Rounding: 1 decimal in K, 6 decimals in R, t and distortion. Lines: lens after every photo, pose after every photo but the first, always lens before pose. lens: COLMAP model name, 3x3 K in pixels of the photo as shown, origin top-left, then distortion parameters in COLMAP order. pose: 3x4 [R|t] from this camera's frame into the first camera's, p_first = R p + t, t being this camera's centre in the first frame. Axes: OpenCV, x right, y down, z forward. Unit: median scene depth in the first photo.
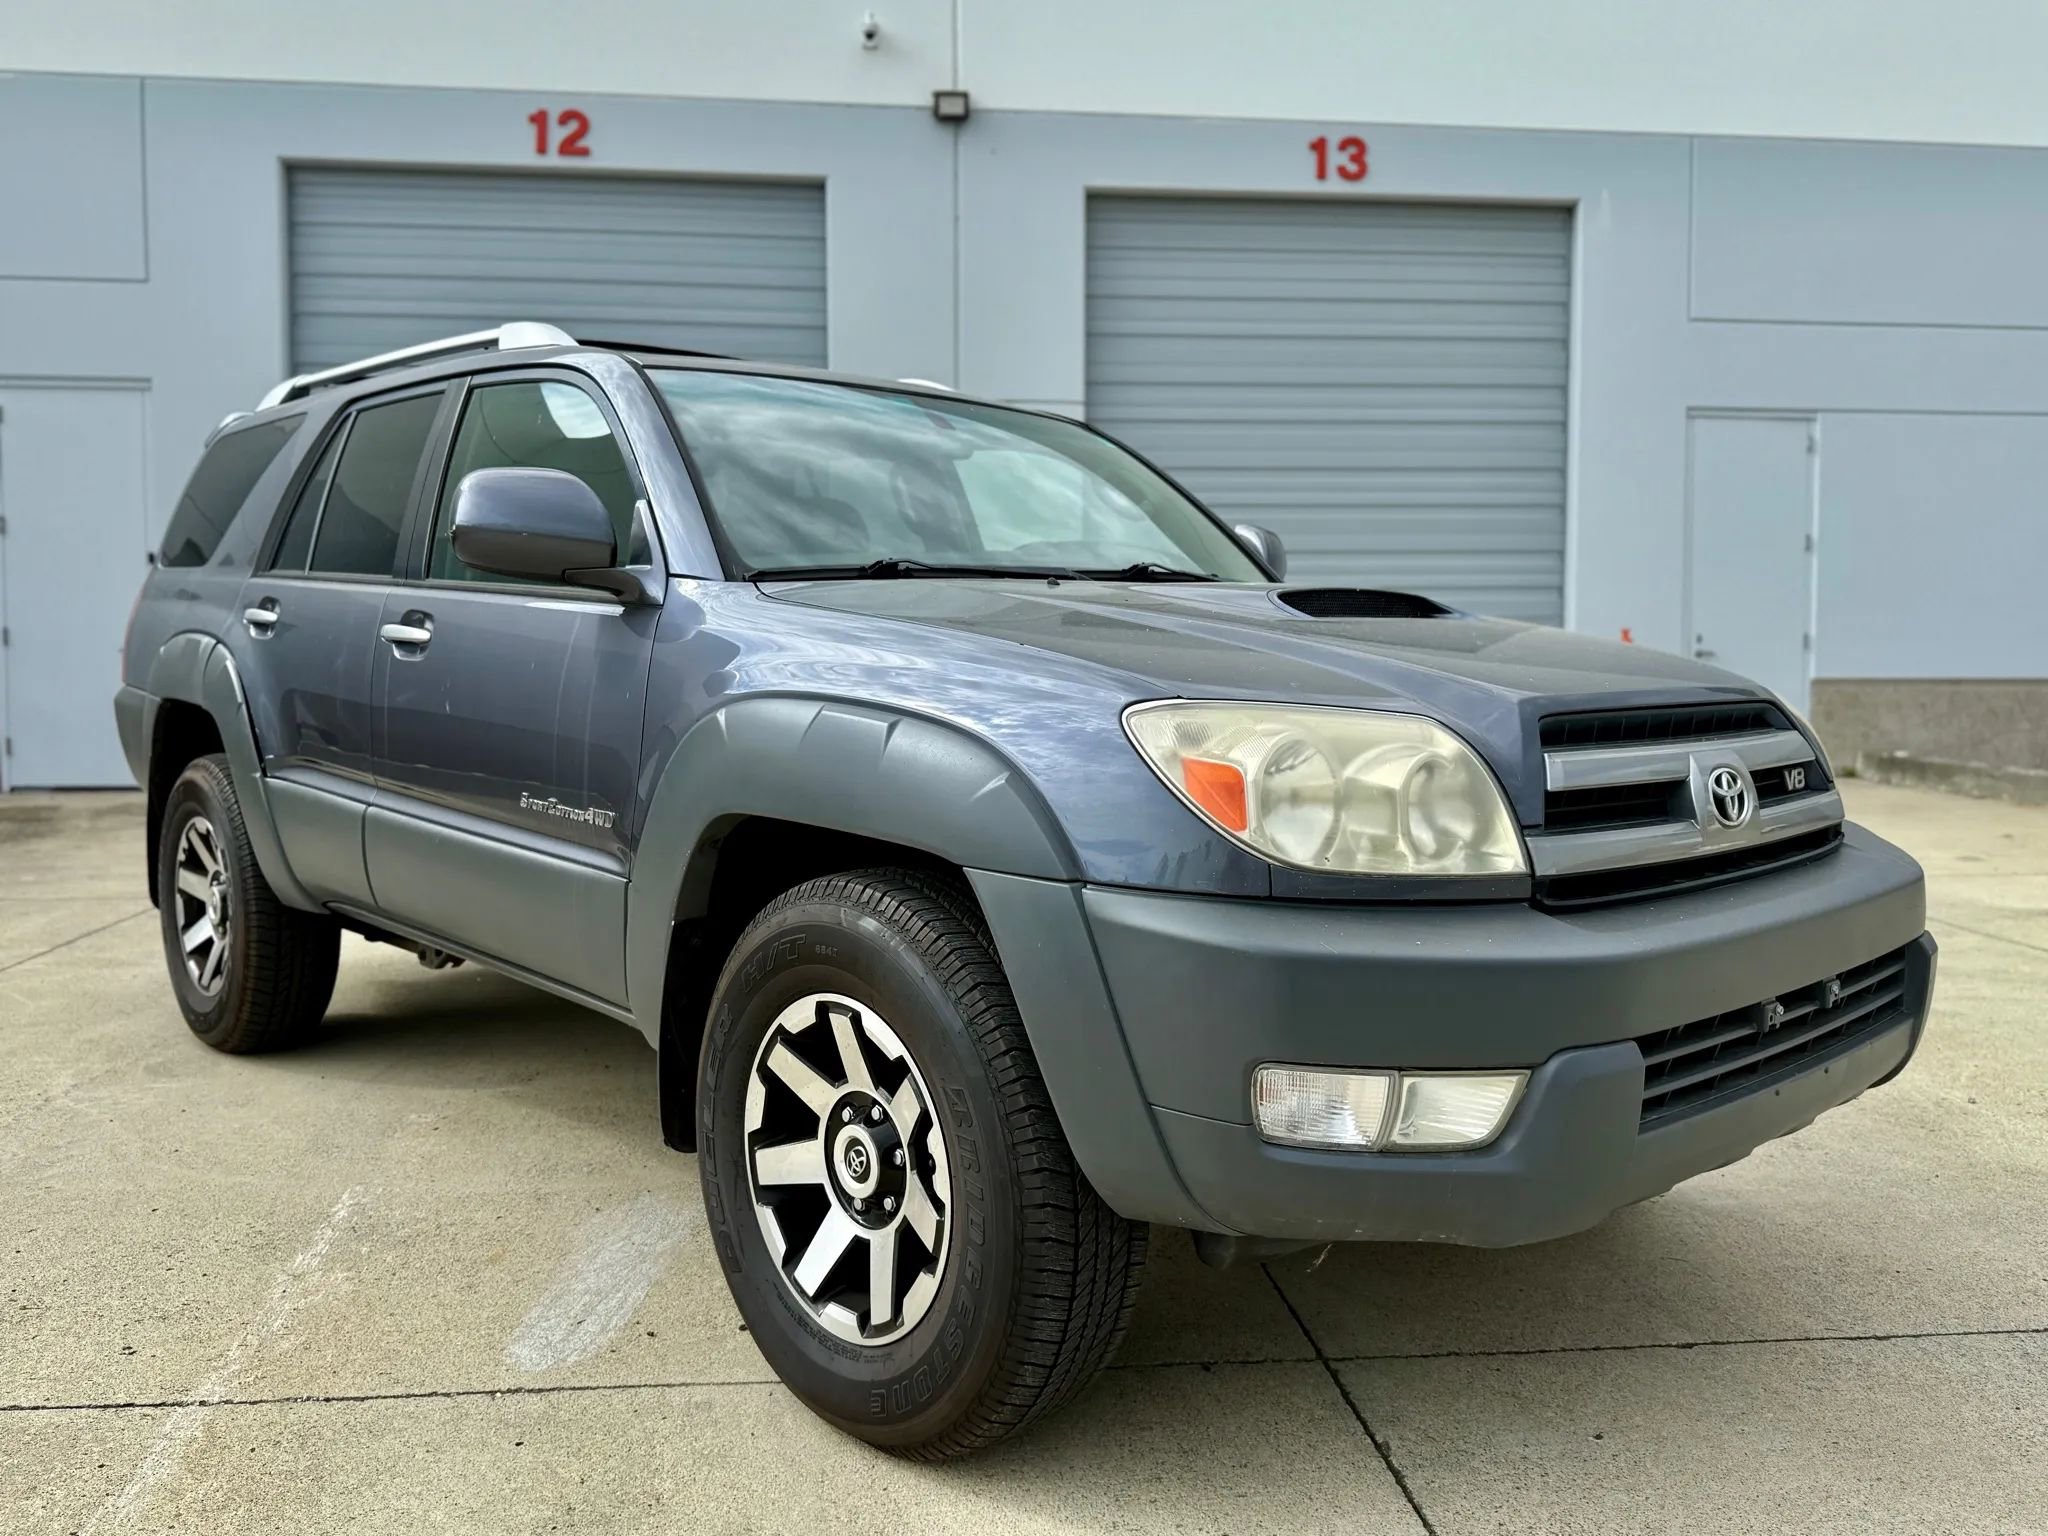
lens RADIAL K [[1555.1, 0, 1024.0], [0, 1555.1, 768.0], [0, 0, 1]] dist [0.129406, -0.258590]
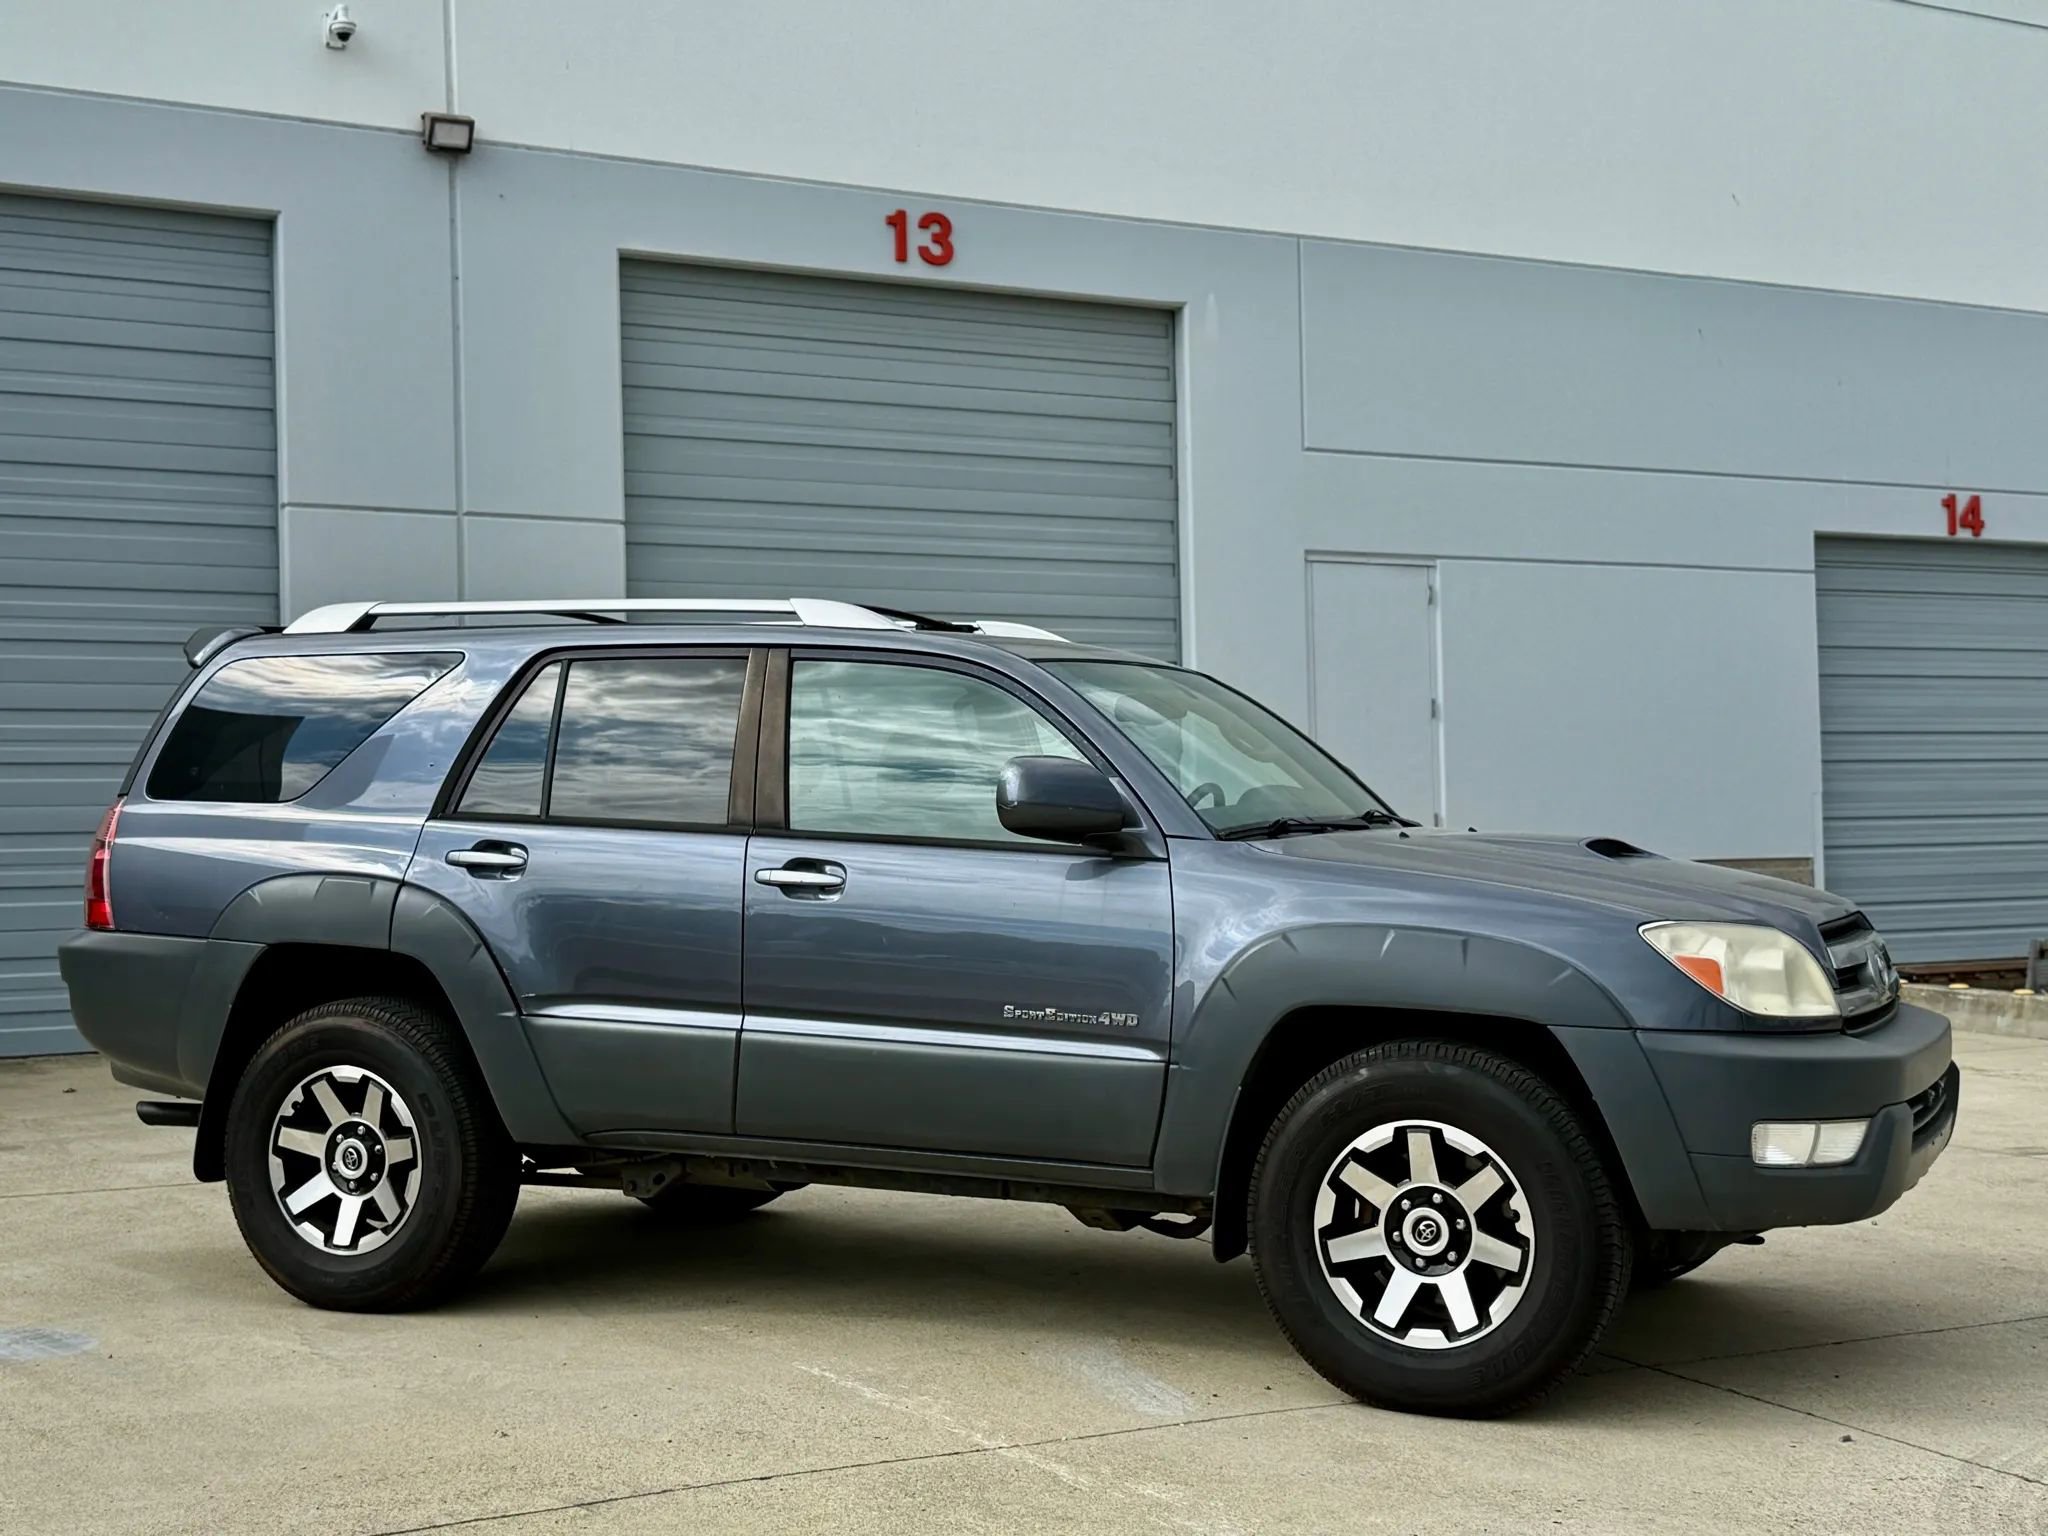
lens RADIAL K [[2533.3, 0, 1024.0], [0, 2533.3, 768.0], [0, 0, 1]] dist [0.160684, -0.340278]
pose [[0.927835, -0.004413, 0.372965, -1.319497], [0.039380, 0.995500, -0.086189, 0.002167], [-0.370906, 0.094657, 0.923834, -1.120930]]
